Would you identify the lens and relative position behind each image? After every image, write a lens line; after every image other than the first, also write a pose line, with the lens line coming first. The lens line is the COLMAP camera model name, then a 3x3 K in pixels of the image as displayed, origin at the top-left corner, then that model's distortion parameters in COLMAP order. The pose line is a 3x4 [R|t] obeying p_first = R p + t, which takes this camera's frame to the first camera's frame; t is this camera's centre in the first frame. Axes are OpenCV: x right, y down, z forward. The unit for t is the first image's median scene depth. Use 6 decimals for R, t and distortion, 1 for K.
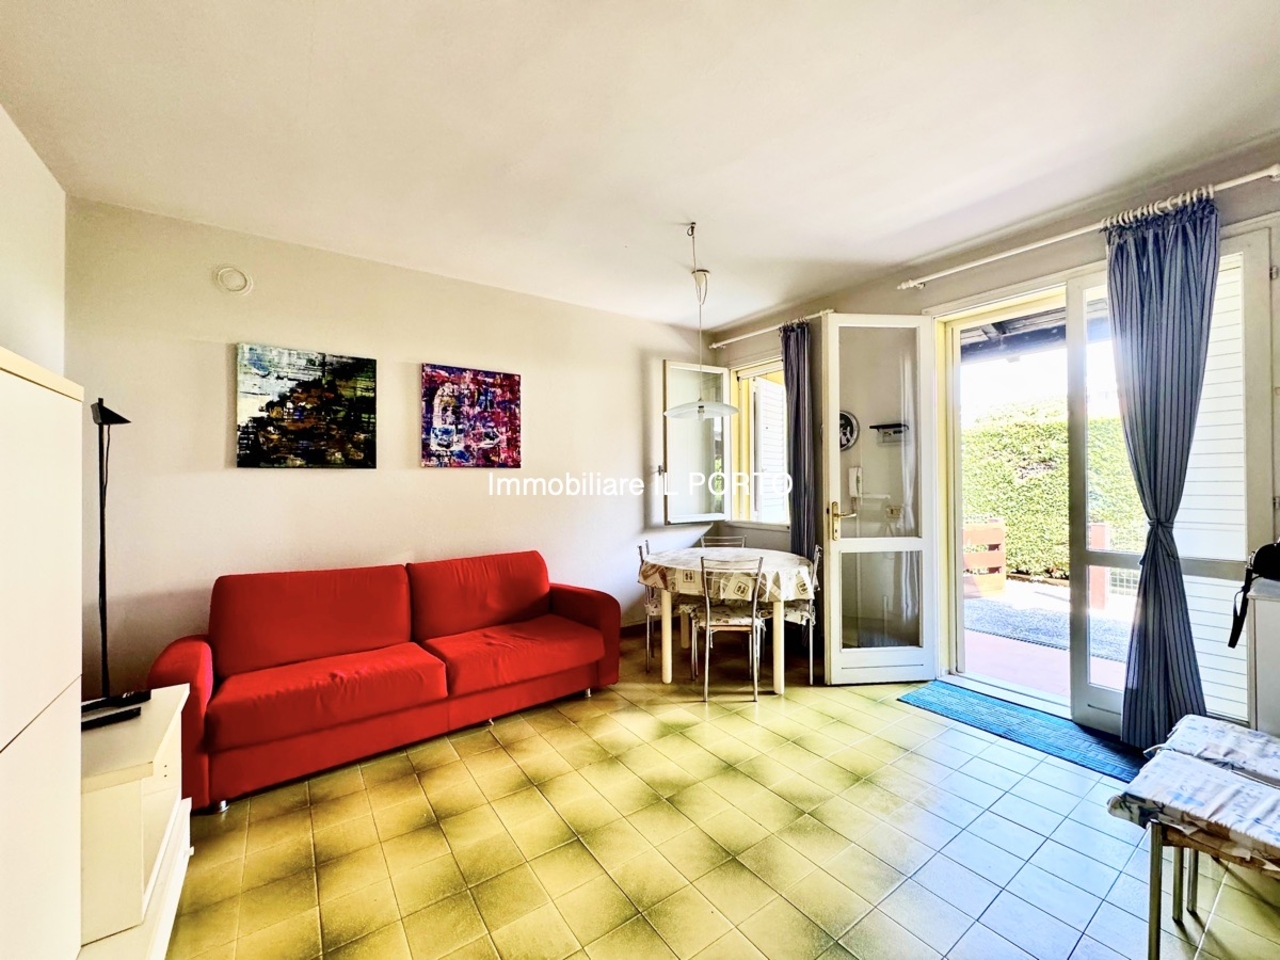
lens RADIAL K [[506.5, 0, 640.6], [0, 506.5, 479.7], [0, 0, 1]] dist [-0.002965, 0.000212]
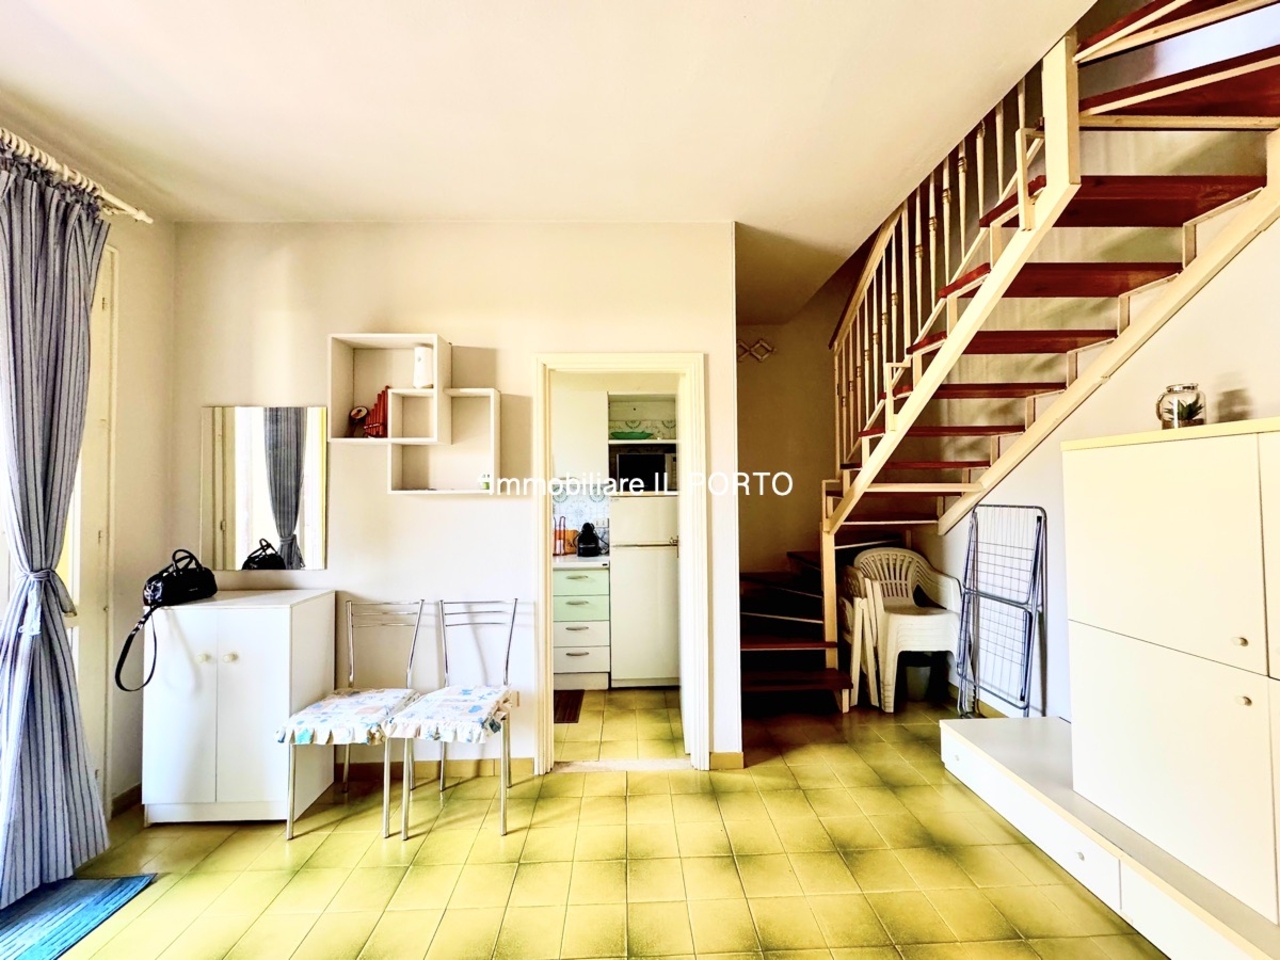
lens RADIAL K [[506.5, 0, 645.5], [0, 506.5, 481.9], [0, 0, 1]] dist [-0.002965, 0.000212]
pose [[-0.838605, 0.028583, 0.543989, -0.109083], [0.015010, 0.999456, -0.029375, -0.011849], [-0.544532, -0.016469, -0.838578, 0.851199]]
